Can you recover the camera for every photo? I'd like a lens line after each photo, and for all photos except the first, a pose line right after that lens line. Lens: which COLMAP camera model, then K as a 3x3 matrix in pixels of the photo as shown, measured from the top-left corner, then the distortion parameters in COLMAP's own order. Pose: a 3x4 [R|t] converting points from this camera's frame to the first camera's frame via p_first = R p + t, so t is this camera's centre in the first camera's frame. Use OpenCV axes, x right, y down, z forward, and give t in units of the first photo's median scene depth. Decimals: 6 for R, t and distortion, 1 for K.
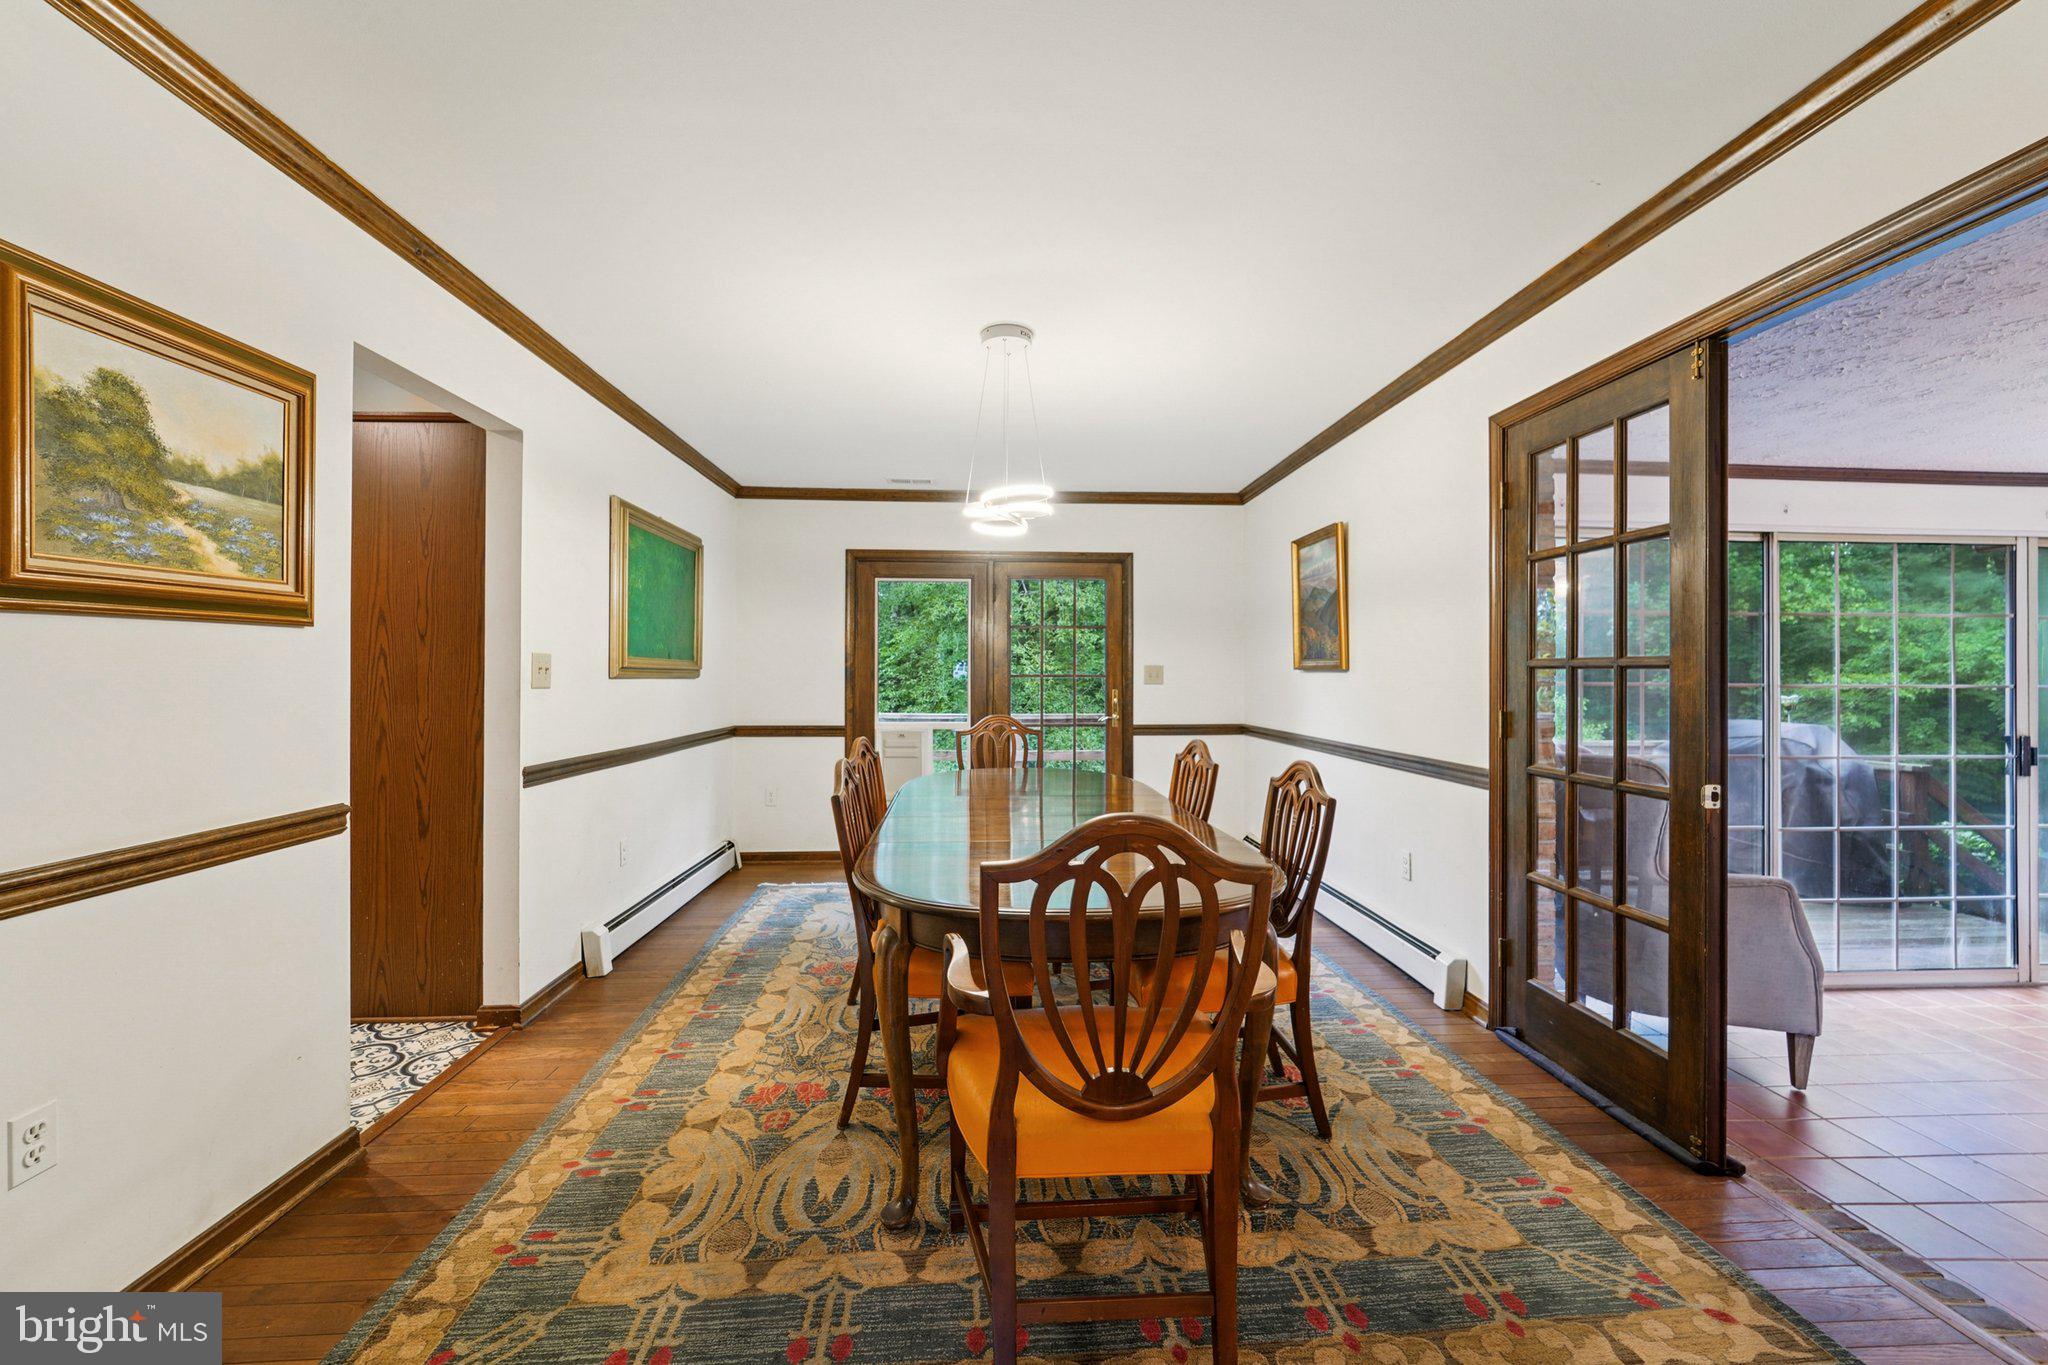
lens RADIAL K [[831.1, 0, 1029.3], [0, 831.1, 669.5], [0, 0, 1]] dist [-0.000512, -0.000024]
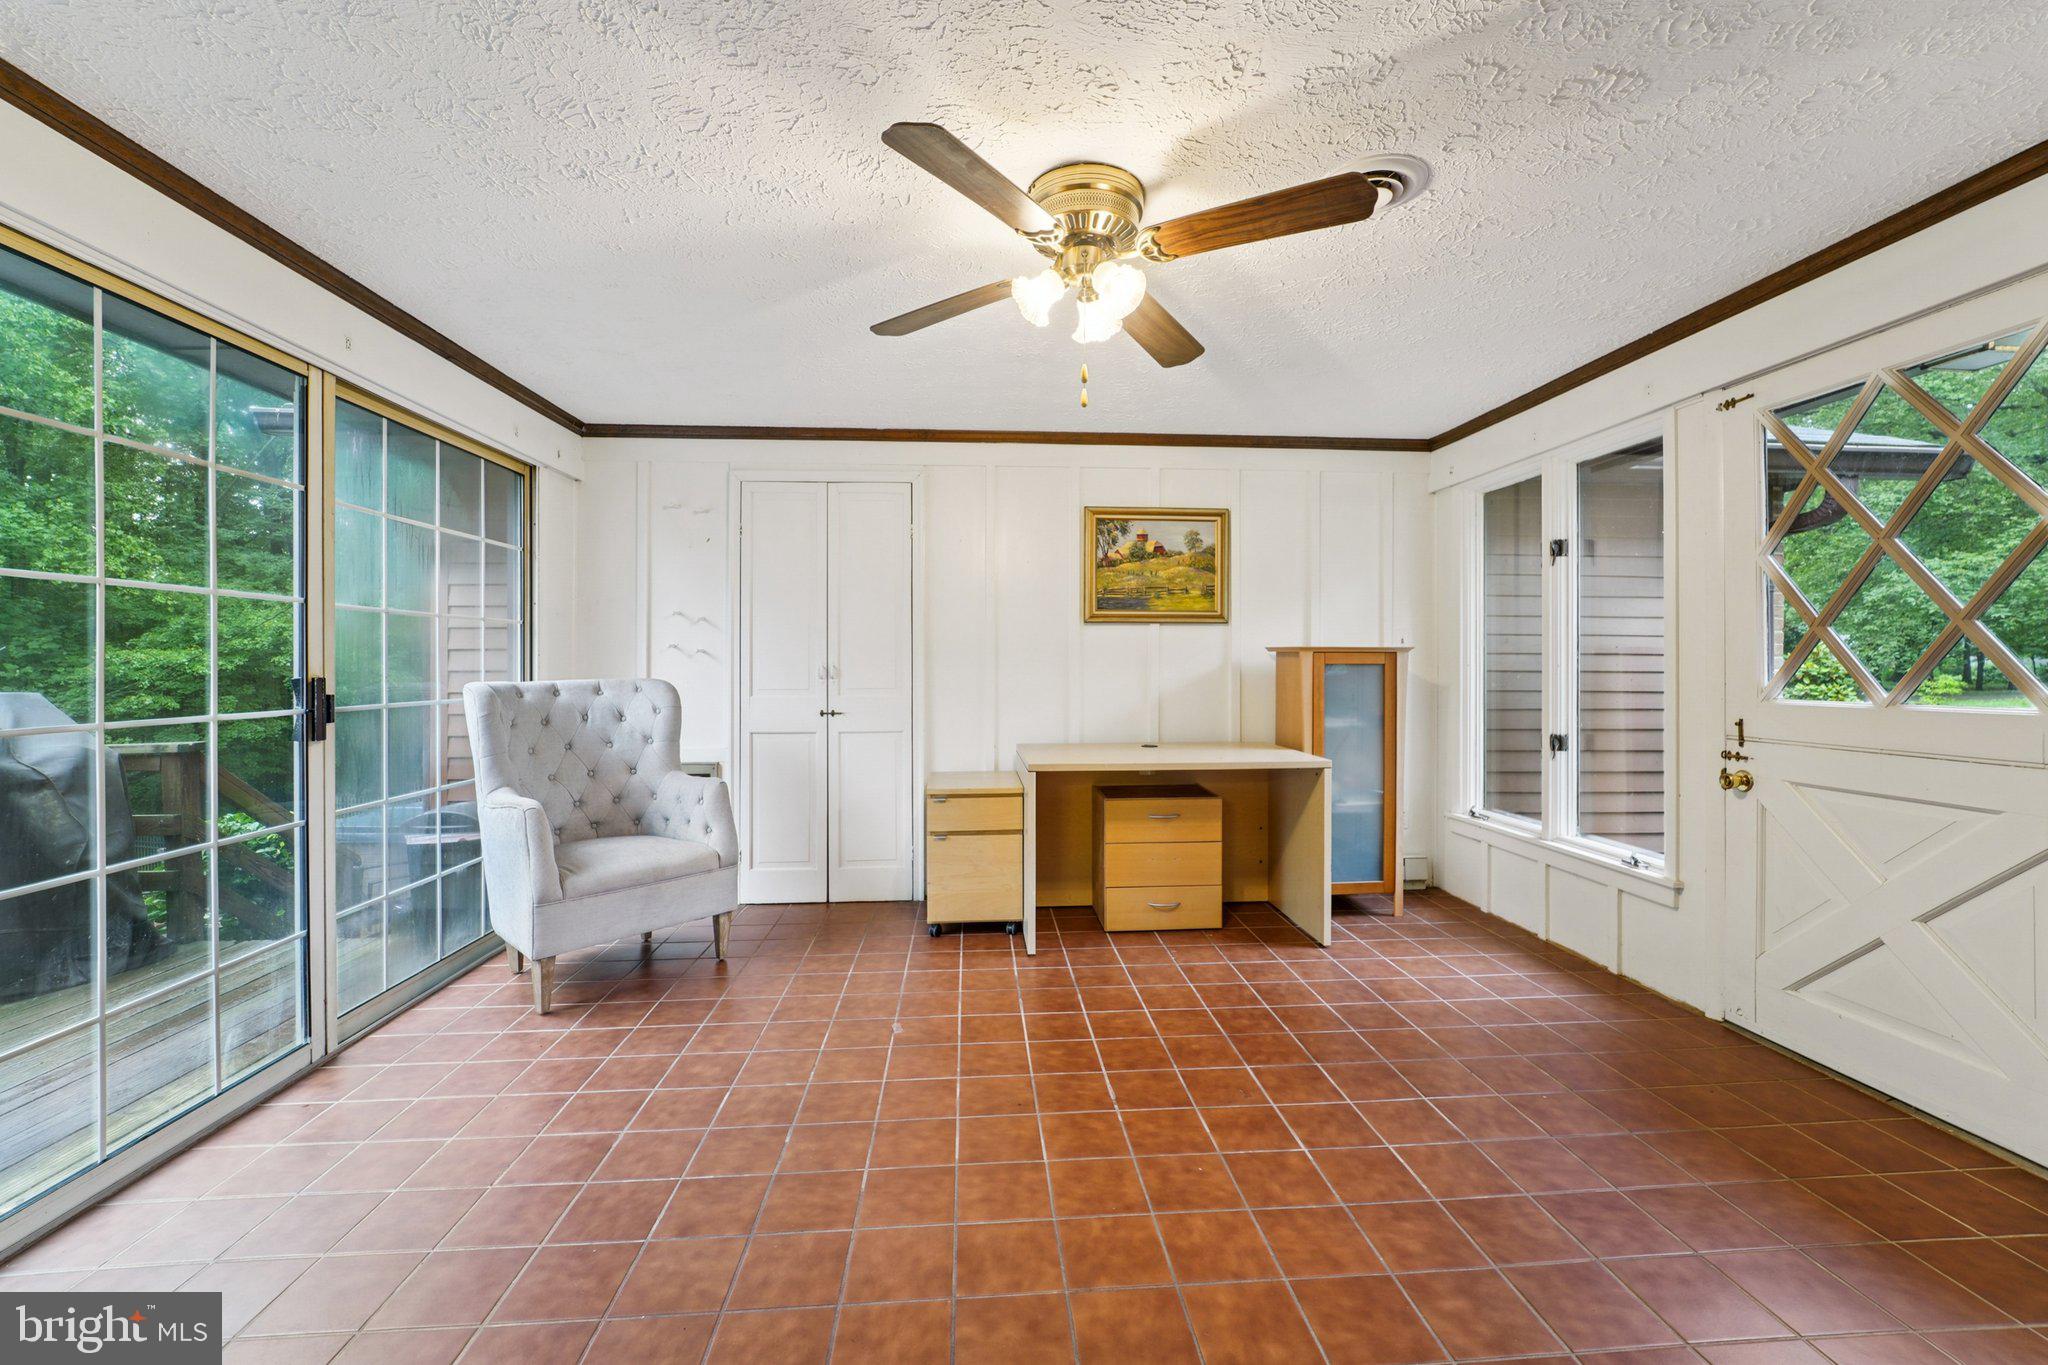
lens RADIAL K [[831.1, 0, 1029.3], [0, 831.1, 669.5], [0, 0, 1]] dist [-0.000512, -0.000024]
pose [[-0.016454, -0.011134, 0.999803, 0.525929], [-0.006337, 0.999919, 0.011031, 0.060505], [-0.999845, -0.006154, -0.016523, 0.442798]]
